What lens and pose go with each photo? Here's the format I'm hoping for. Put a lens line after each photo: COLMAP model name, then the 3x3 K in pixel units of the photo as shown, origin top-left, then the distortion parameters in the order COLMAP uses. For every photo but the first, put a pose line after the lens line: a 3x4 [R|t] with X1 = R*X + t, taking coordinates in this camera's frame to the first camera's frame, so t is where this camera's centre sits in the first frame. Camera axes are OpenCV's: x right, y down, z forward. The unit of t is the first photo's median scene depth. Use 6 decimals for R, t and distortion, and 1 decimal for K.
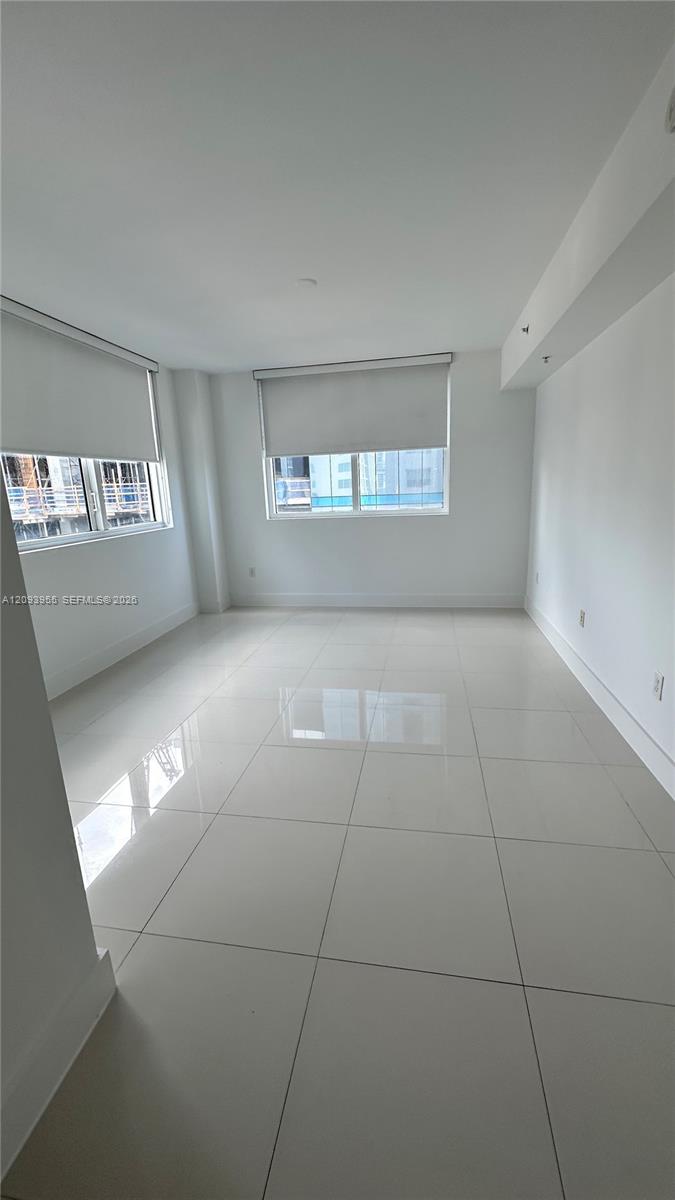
lens RADIAL K [[475.8, 0, 337.5], [0, 475.8, 600.0], [0, 0, 1]] dist [-0.006867, 0.000061]
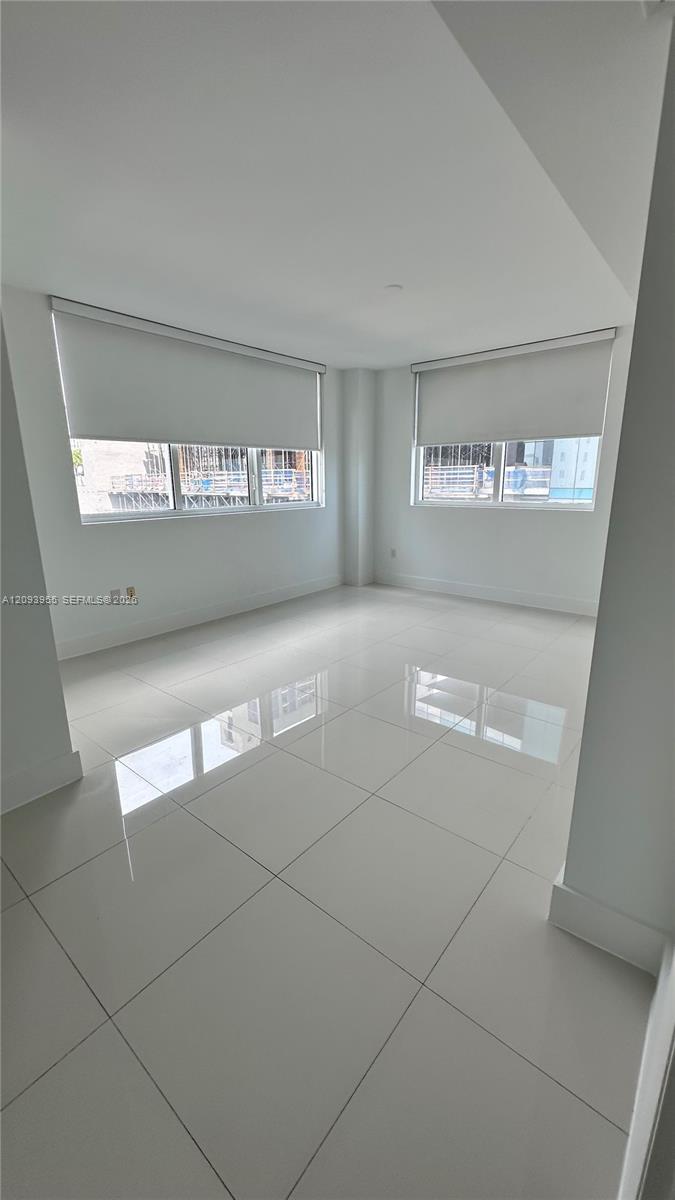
lens RADIAL K [[475.8, 0, 337.5], [0, 475.8, 600.0], [0, 0, 1]] dist [-0.006867, 0.000061]
pose [[0.868637, 0.152067, -0.471535, 0.258867], [-0.139526, 0.988295, 0.061691, -0.003008], [0.475397, 0.012204, 0.879687, -0.010838]]
